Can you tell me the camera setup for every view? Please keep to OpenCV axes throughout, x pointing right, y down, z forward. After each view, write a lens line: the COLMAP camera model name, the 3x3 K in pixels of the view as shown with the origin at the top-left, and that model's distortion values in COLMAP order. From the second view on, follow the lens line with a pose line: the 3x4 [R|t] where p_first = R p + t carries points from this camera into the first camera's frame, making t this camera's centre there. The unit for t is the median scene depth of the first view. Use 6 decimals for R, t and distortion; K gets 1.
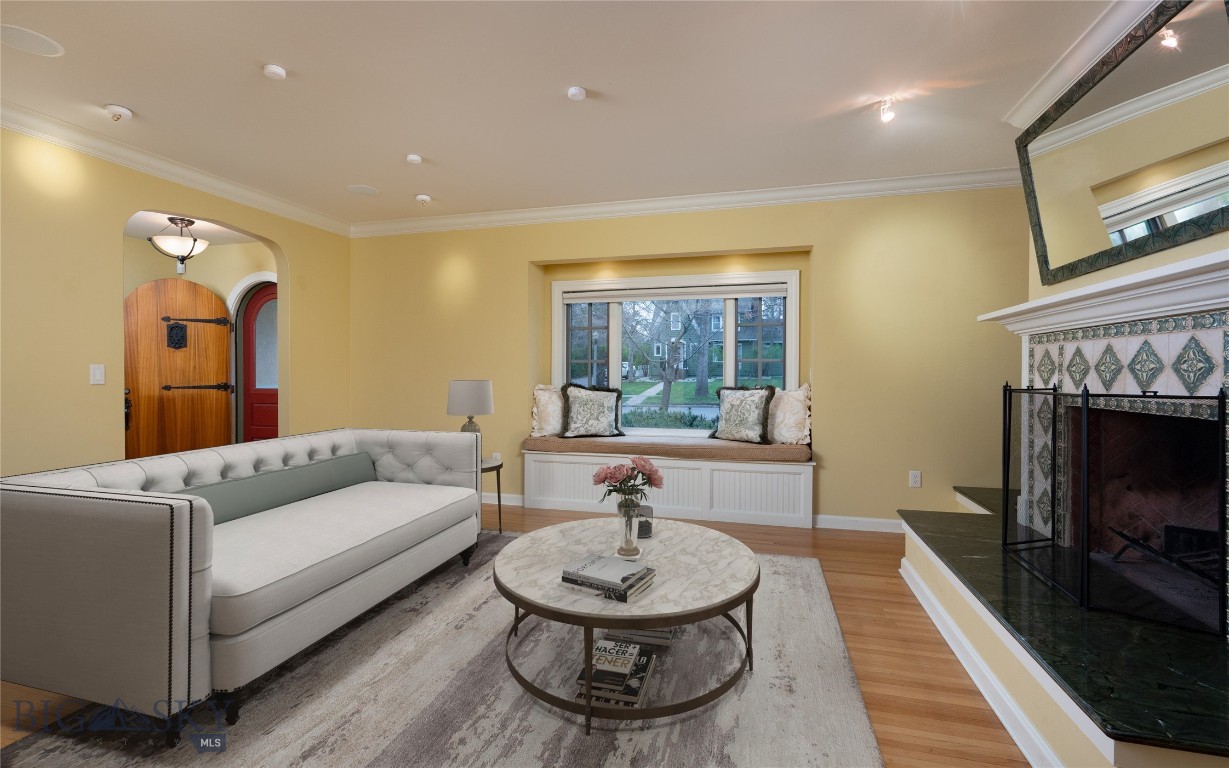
lens RADIAL K [[556.3, 0, 610.6], [0, 556.3, 377.0], [0, 0, 1]] dist [0.003025, 0.000427]
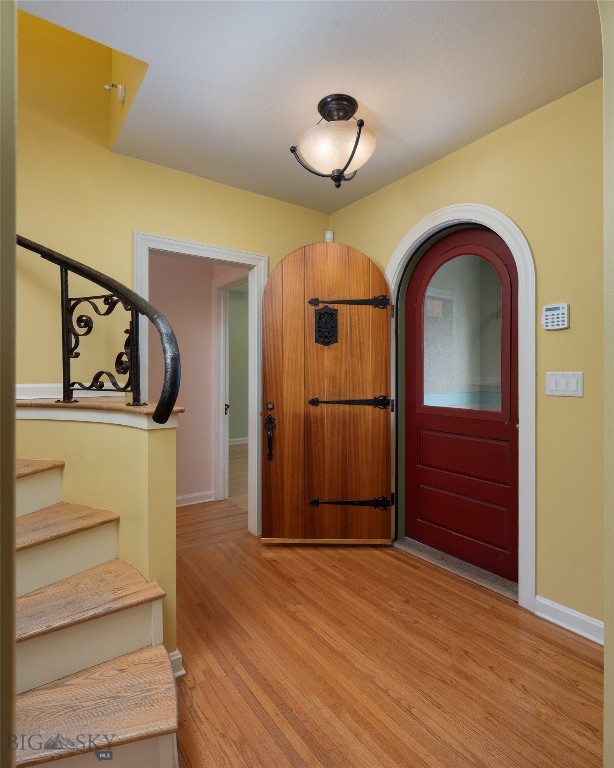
lens RADIAL K [[414.9, 0, 307.3], [0, 414.9, 379.7], [0, 0, 1]] dist [0.000104, 0.000006]
pose [[0.772530, 0.016080, -0.634774, -0.469795], [-0.008439, 0.999851, 0.015058, -0.015588], [0.634922, -0.006276, 0.772551, 0.589100]]
